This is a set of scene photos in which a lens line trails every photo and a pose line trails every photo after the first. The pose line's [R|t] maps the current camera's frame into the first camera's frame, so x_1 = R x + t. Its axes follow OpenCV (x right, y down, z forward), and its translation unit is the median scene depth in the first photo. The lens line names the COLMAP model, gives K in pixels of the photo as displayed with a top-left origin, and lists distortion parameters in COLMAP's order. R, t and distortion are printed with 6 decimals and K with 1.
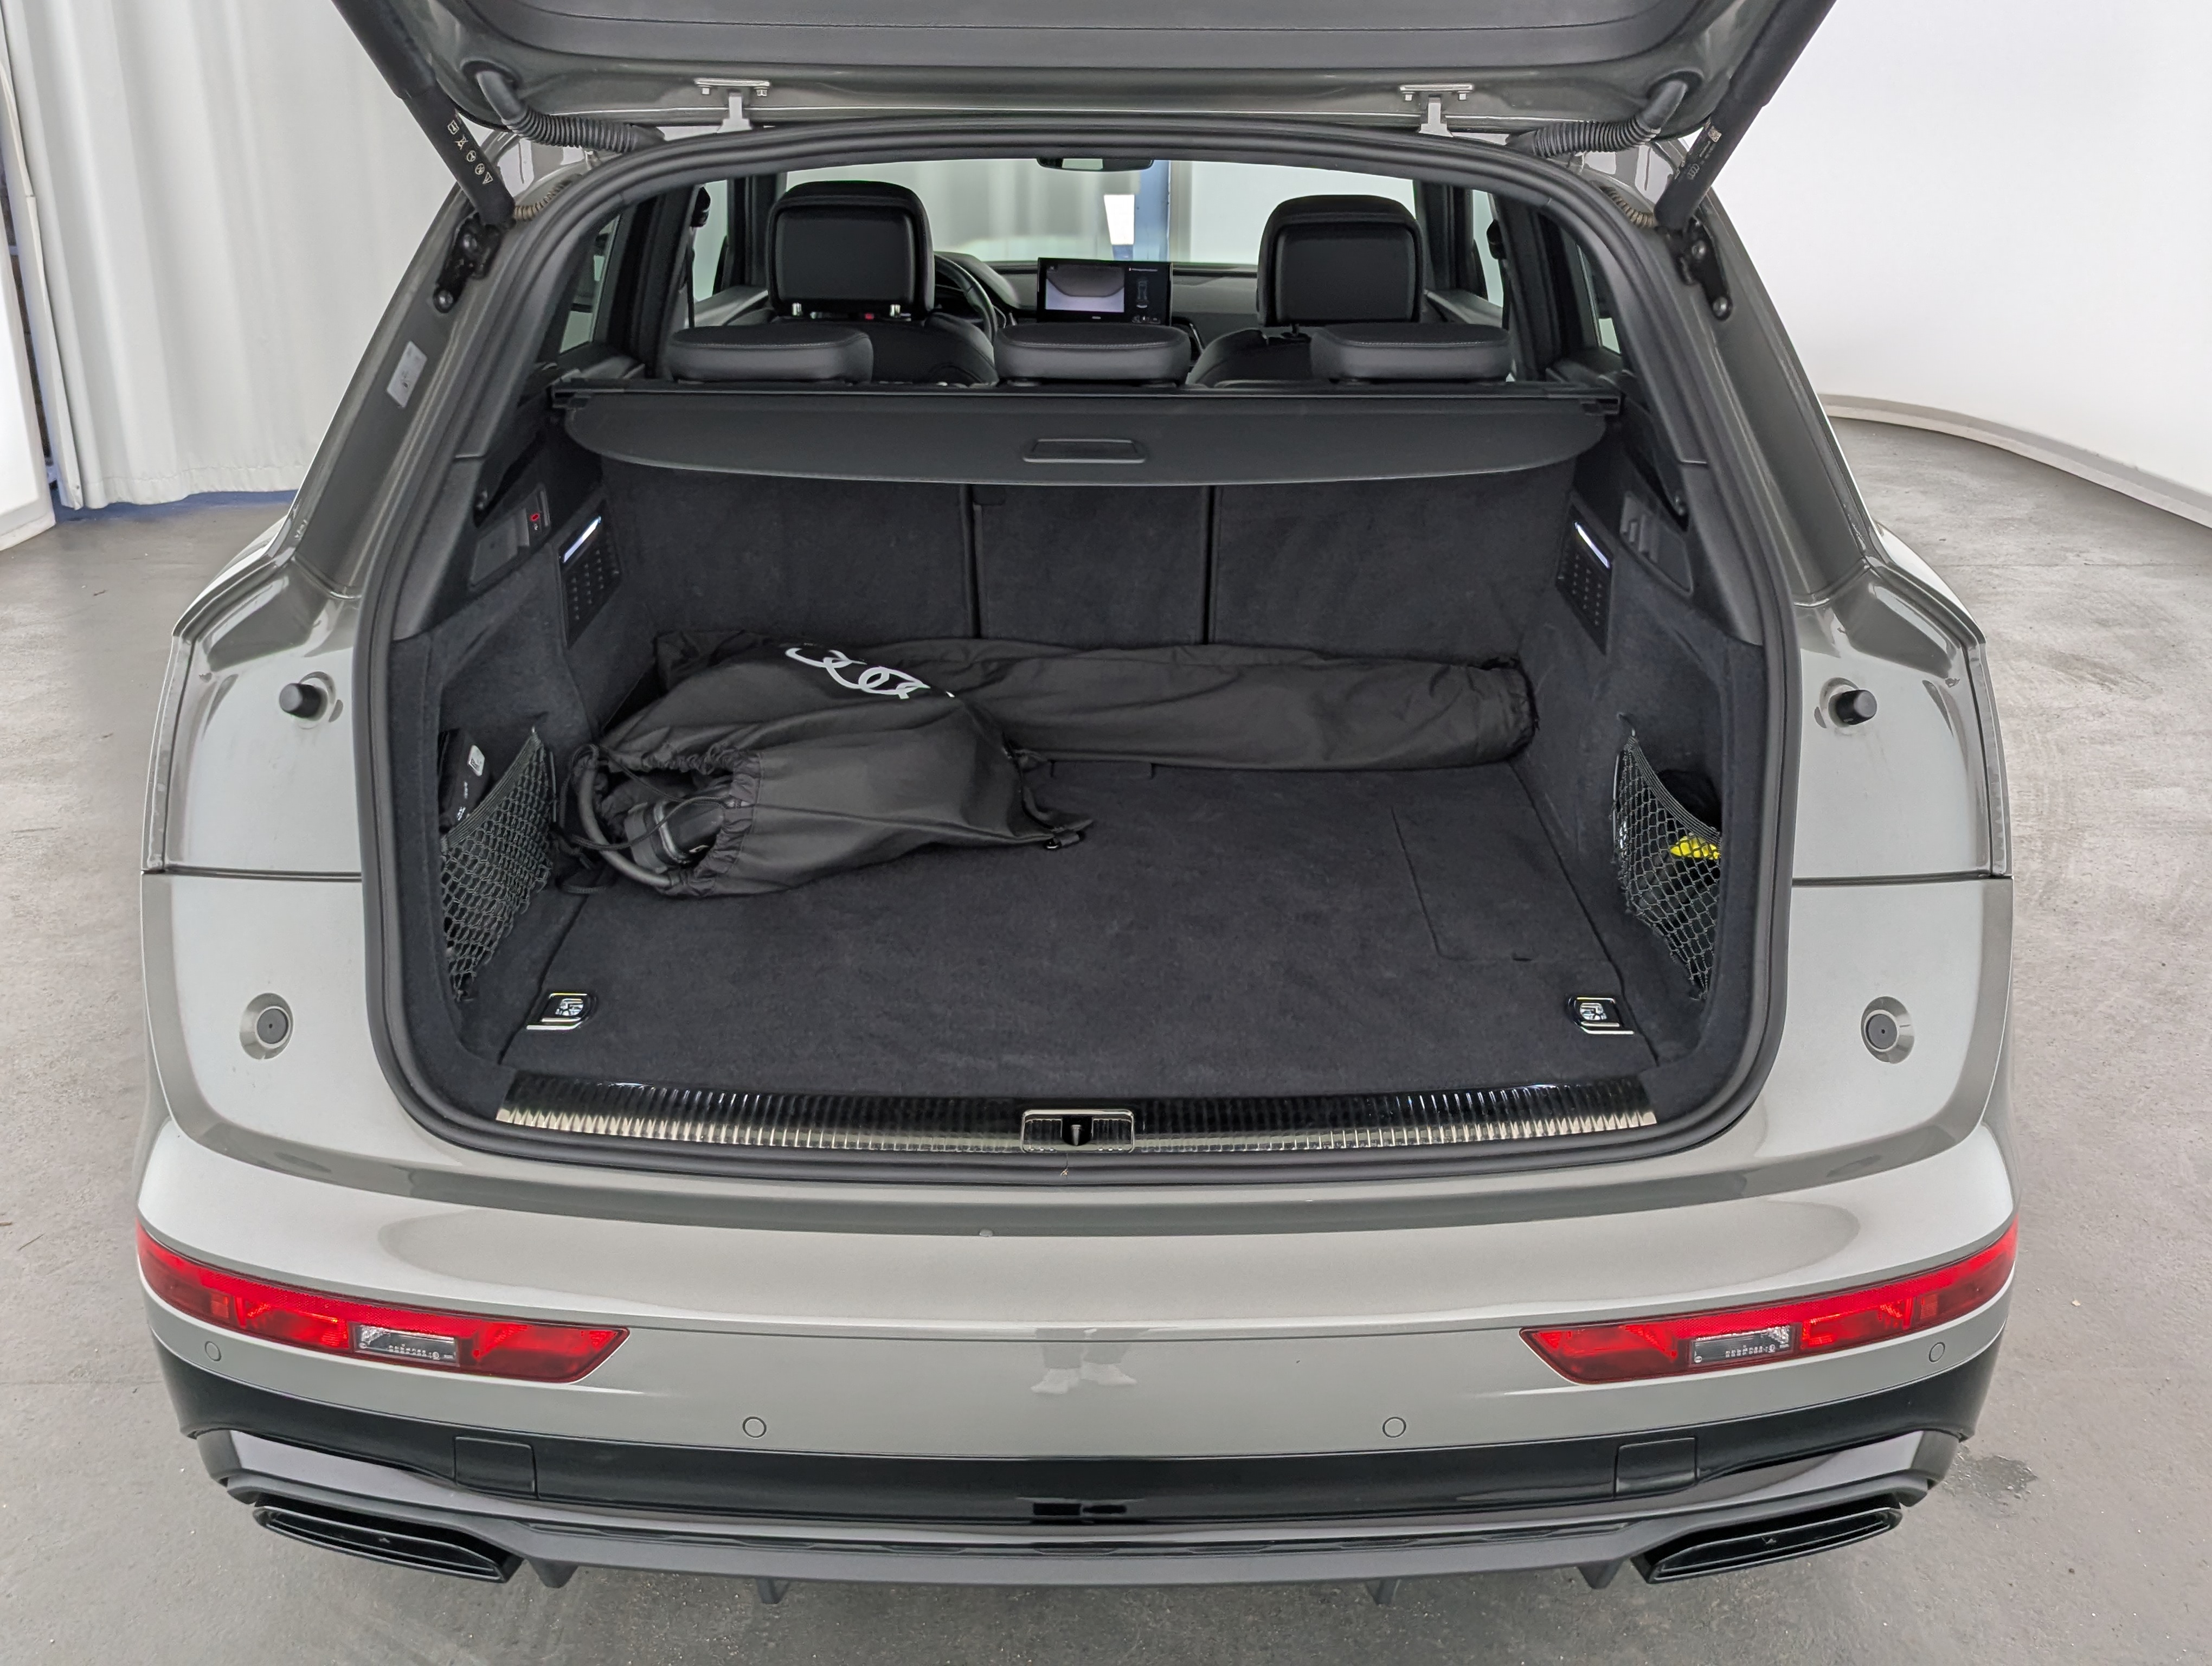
lens RADIAL K [[1998.4, 0, 1130.6], [0, 1998.4, 840.4], [0, 0, 1]] dist [0.046474, -0.015191]
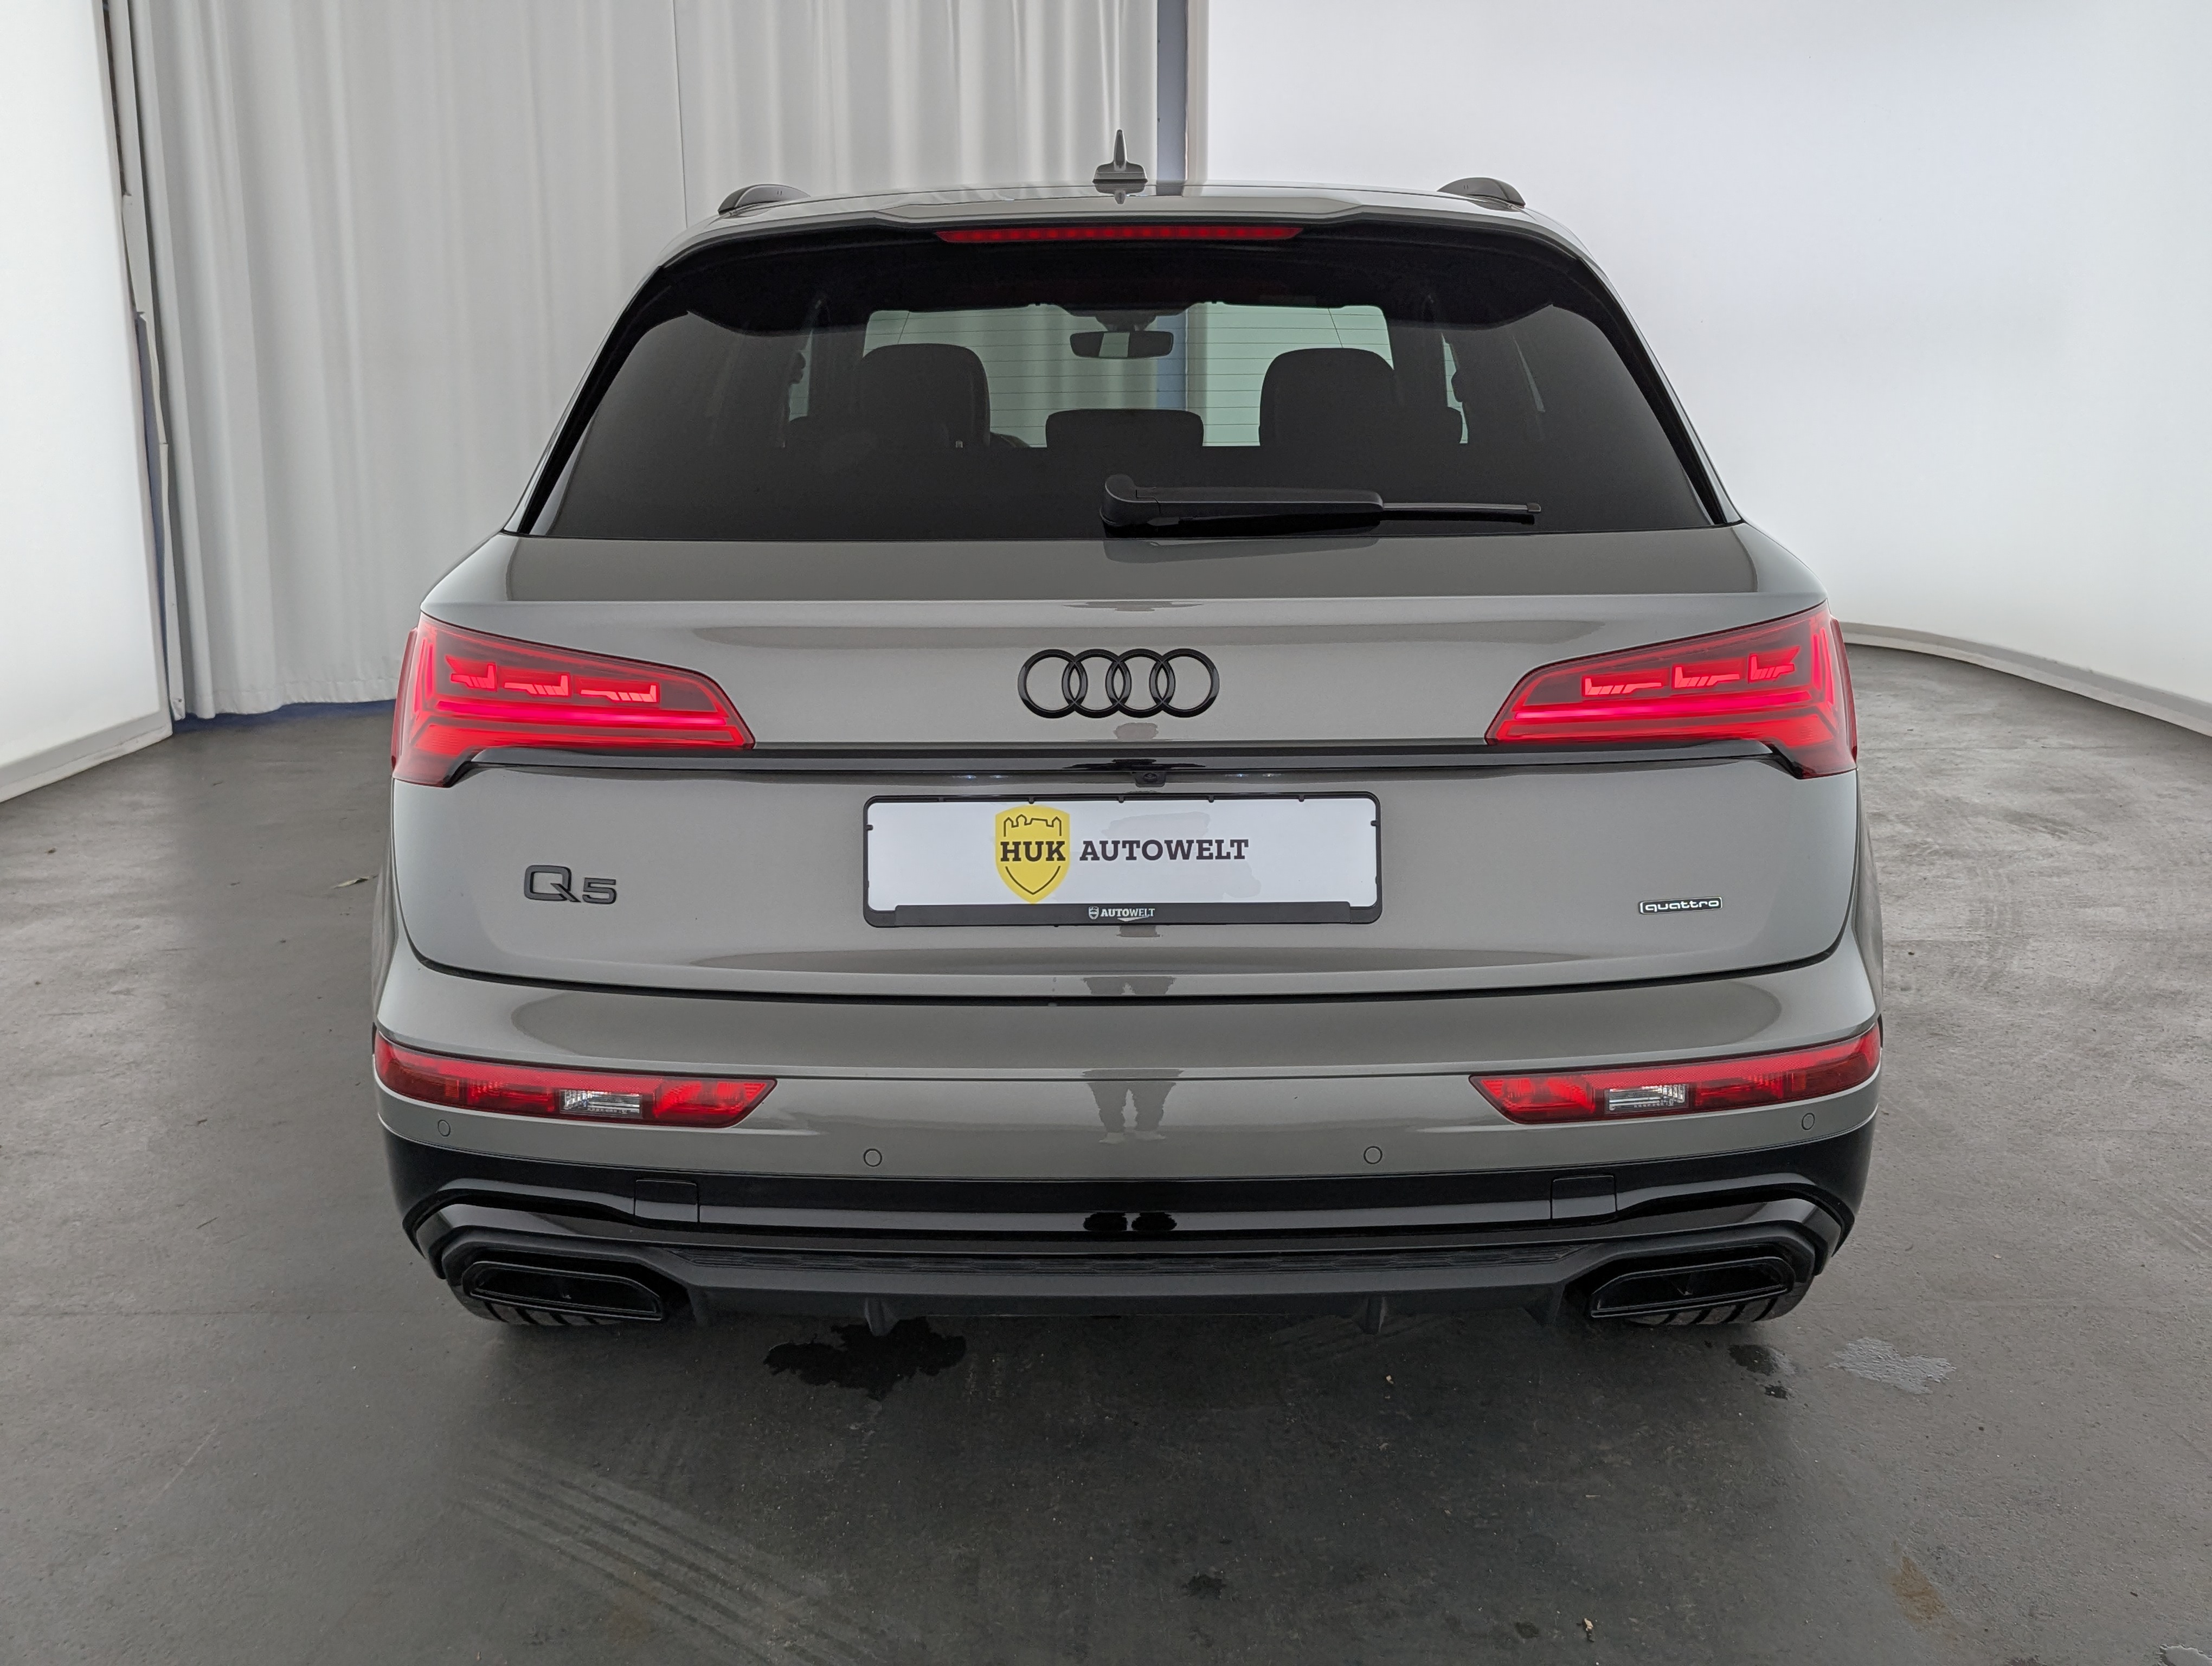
lens RADIAL K [[1998.4, 0, 1130.6], [0, 1998.4, 840.4], [0, 0, 1]] dist [0.046474, -0.015191]
pose [[0.999857, -0.011729, -0.012185, -0.001420], [0.009875, 0.989754, -0.142438, 0.091605], [0.013731, 0.142297, 0.989729, -0.095862]]
